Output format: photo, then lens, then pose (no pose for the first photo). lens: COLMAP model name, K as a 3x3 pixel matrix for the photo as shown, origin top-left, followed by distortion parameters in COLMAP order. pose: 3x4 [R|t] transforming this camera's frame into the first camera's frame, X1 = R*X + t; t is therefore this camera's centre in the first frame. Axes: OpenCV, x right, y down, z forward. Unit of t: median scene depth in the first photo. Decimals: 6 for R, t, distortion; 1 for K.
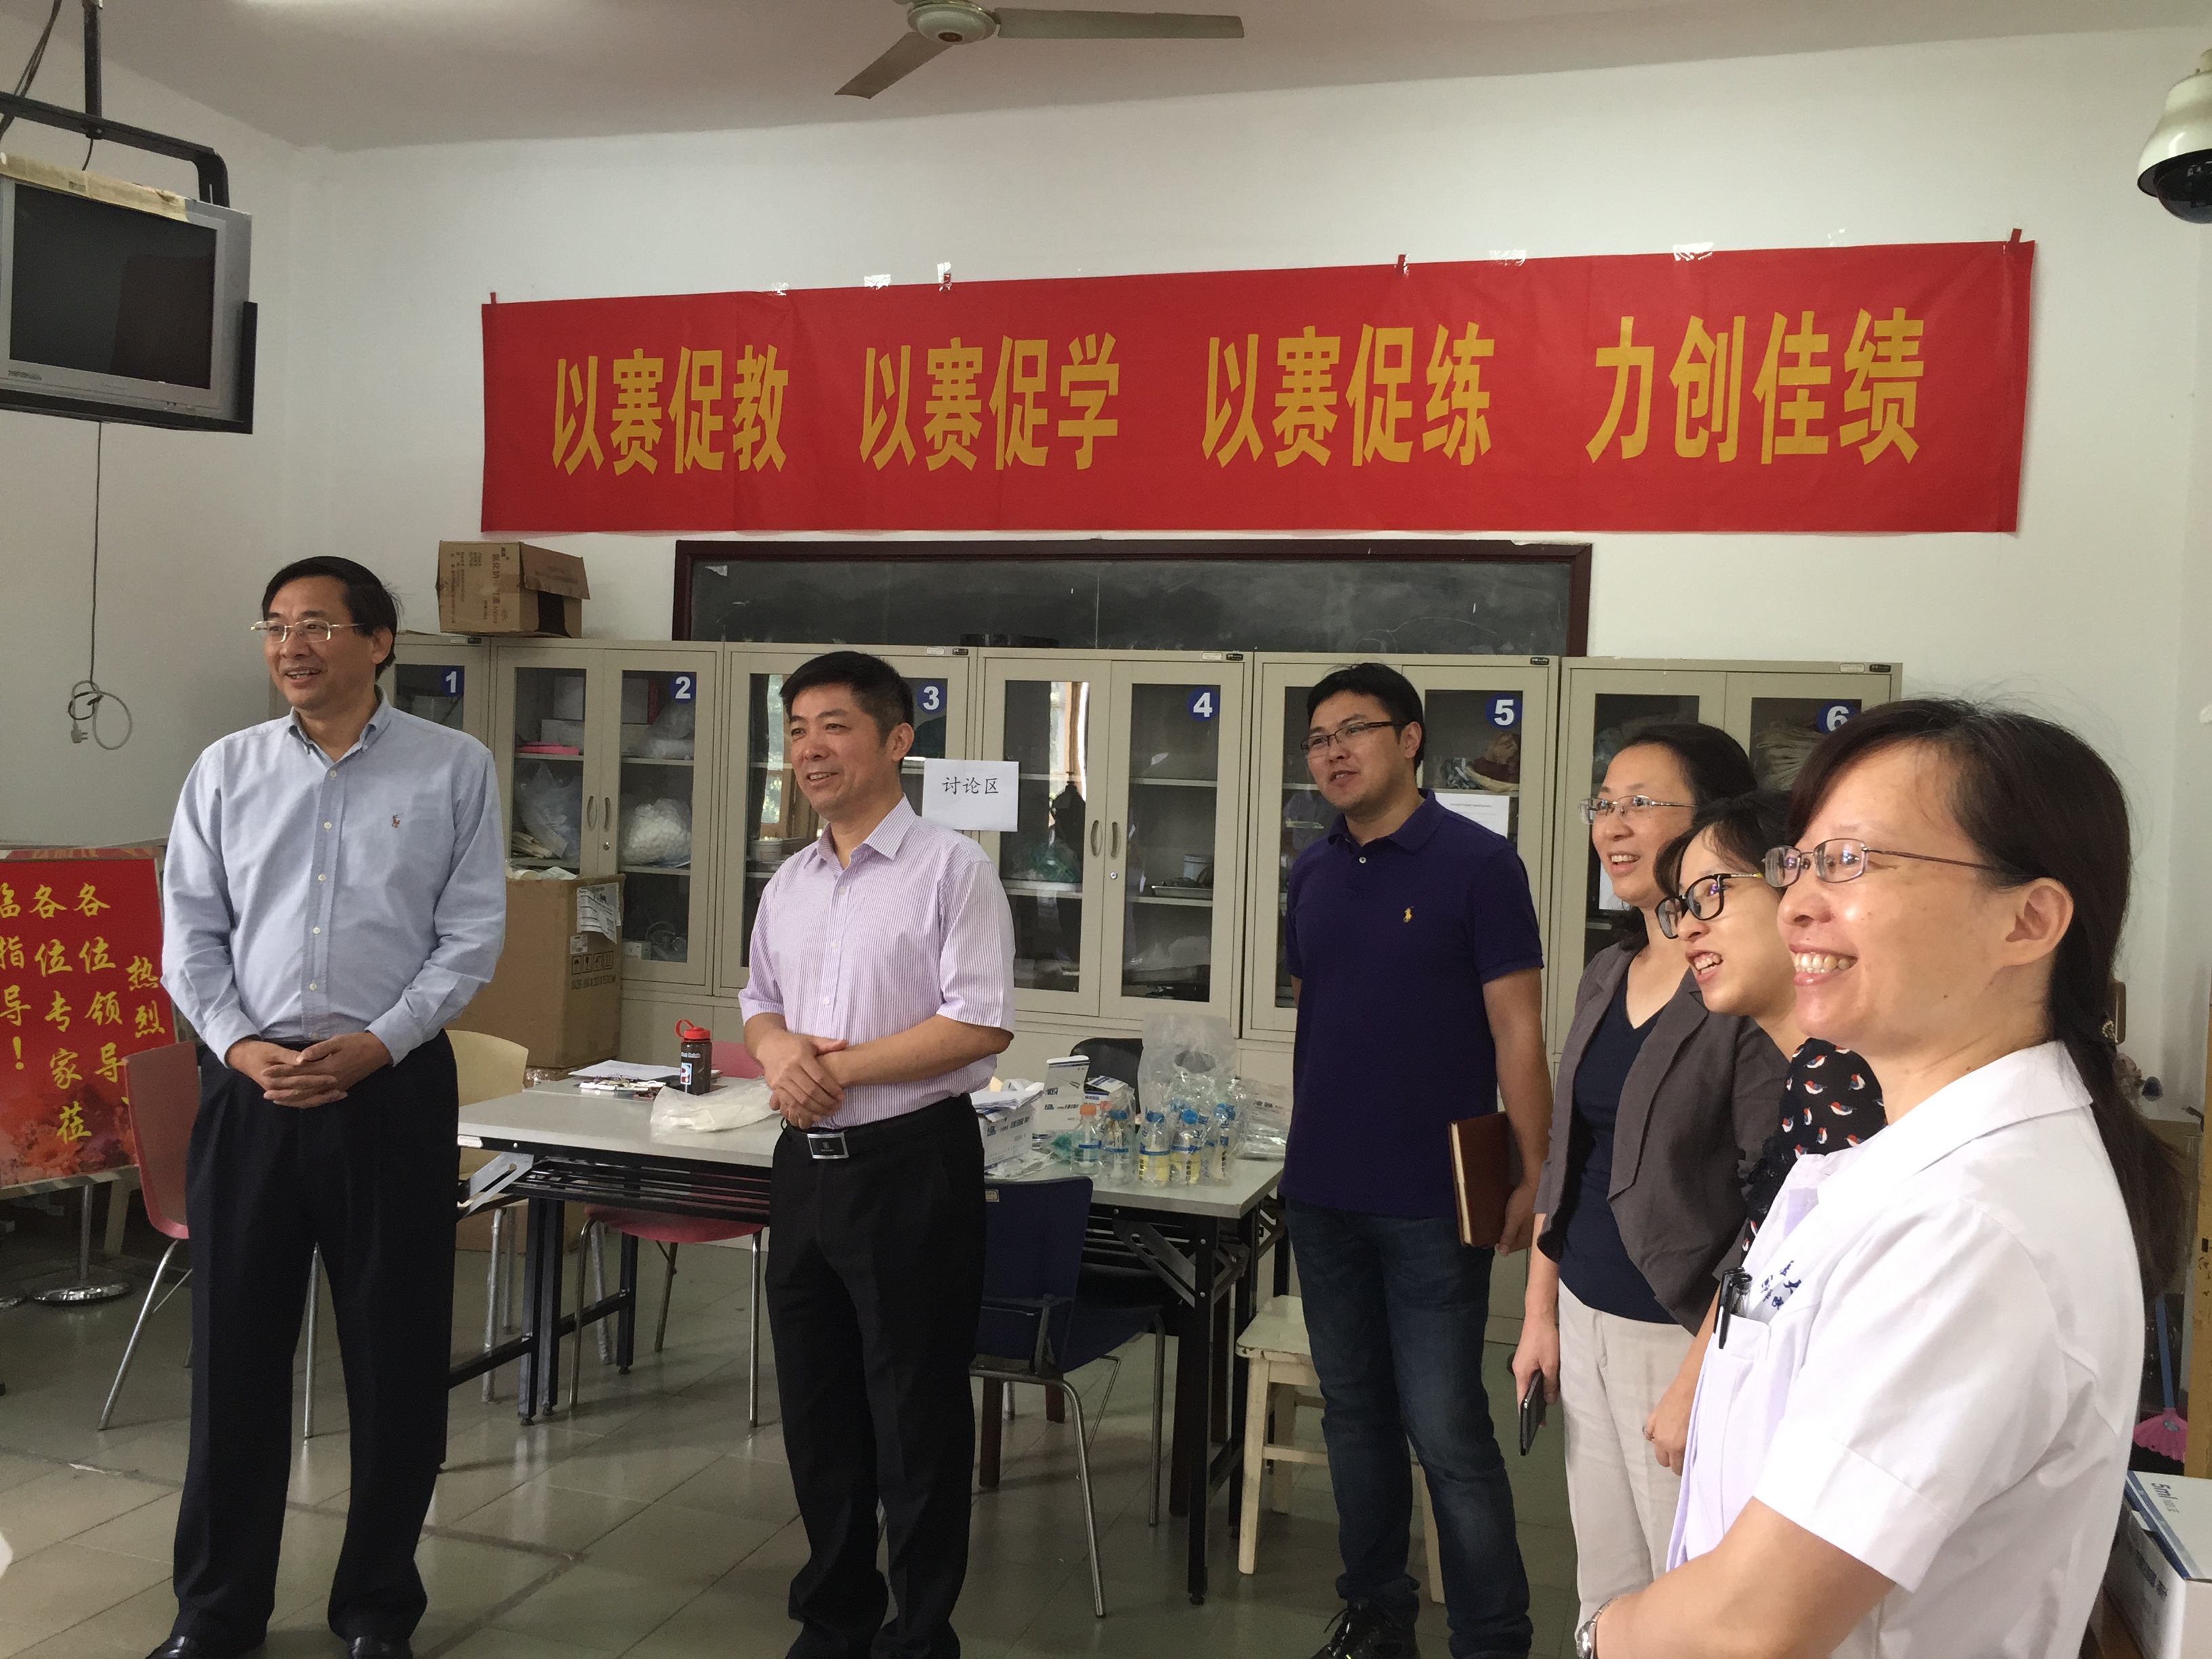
lens RADIAL K [[1876.3, 0, 1113.4], [0, 1876.3, 819.8], [0, 0, 1]] dist [0.023968, -0.032431]
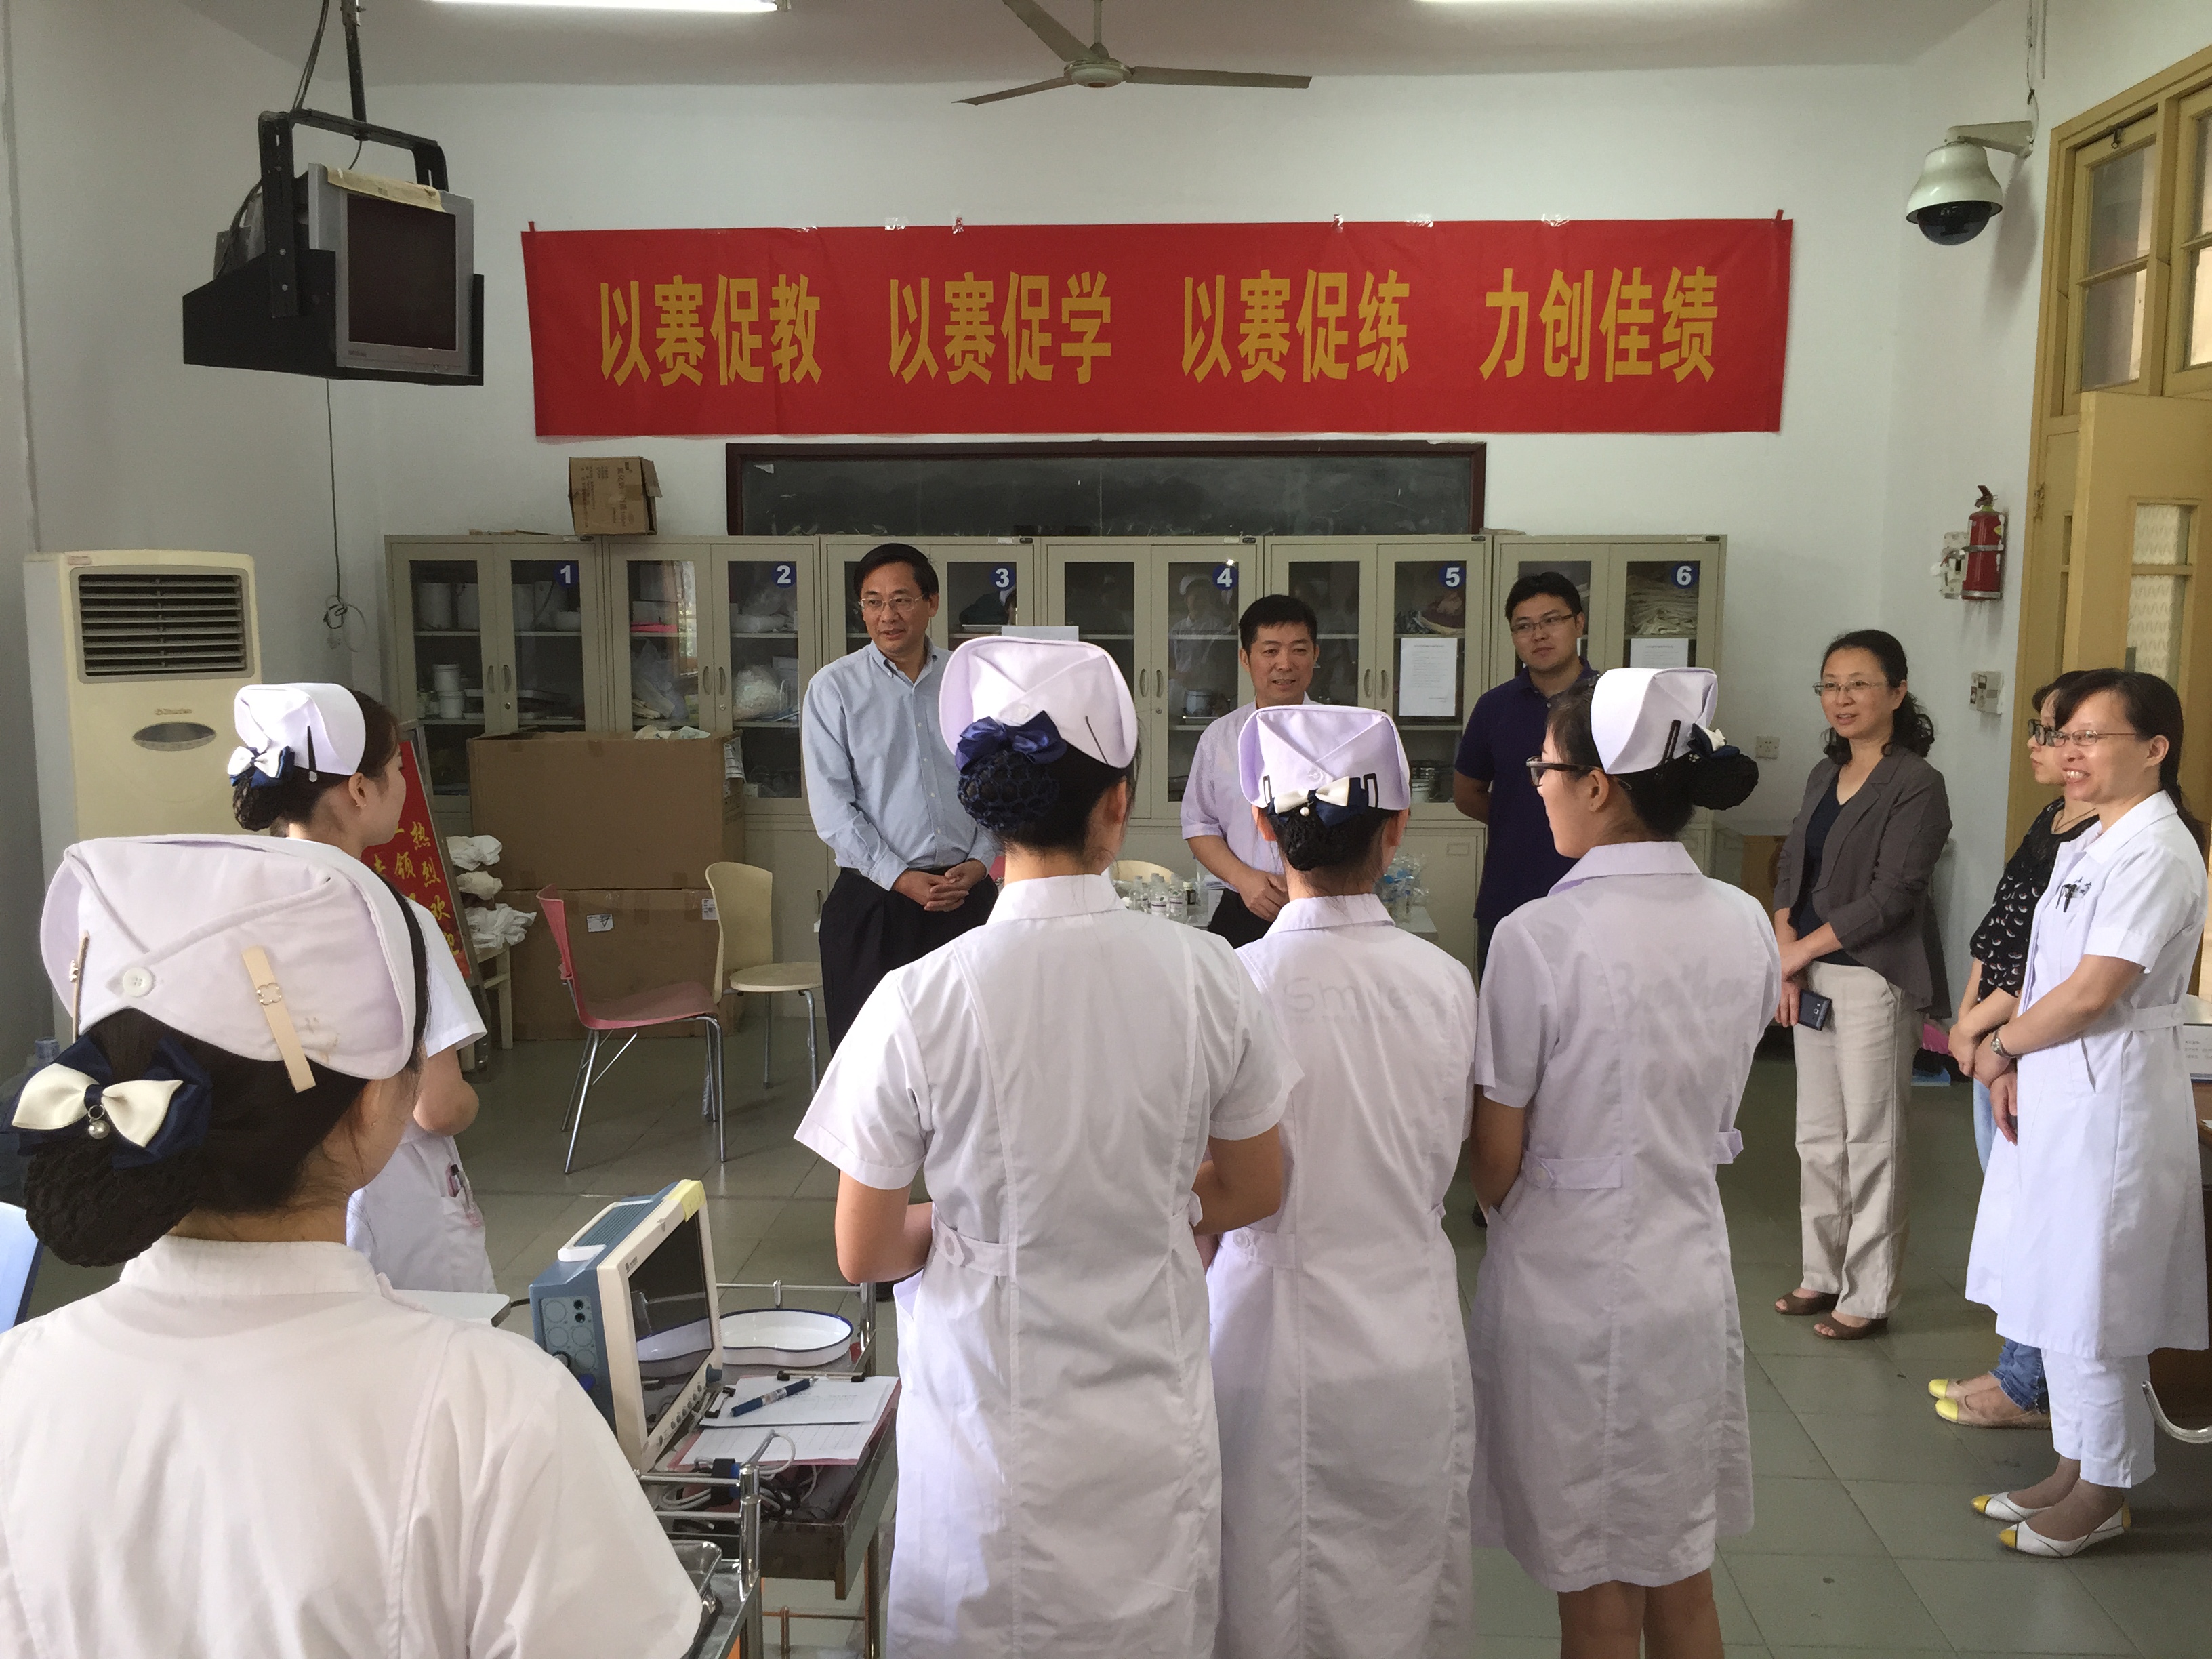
lens RADIAL K [[1876.3, 0, 1096.3], [0, 1876.3, 837.6], [0, 0, 1]] dist [0.023968, -0.032431]
pose [[0.971331, -0.071788, 0.226632, -0.329292], [0.043347, 0.990818, 0.128069, -0.049540], [-0.233745, -0.114574, 0.965524, -0.255083]]
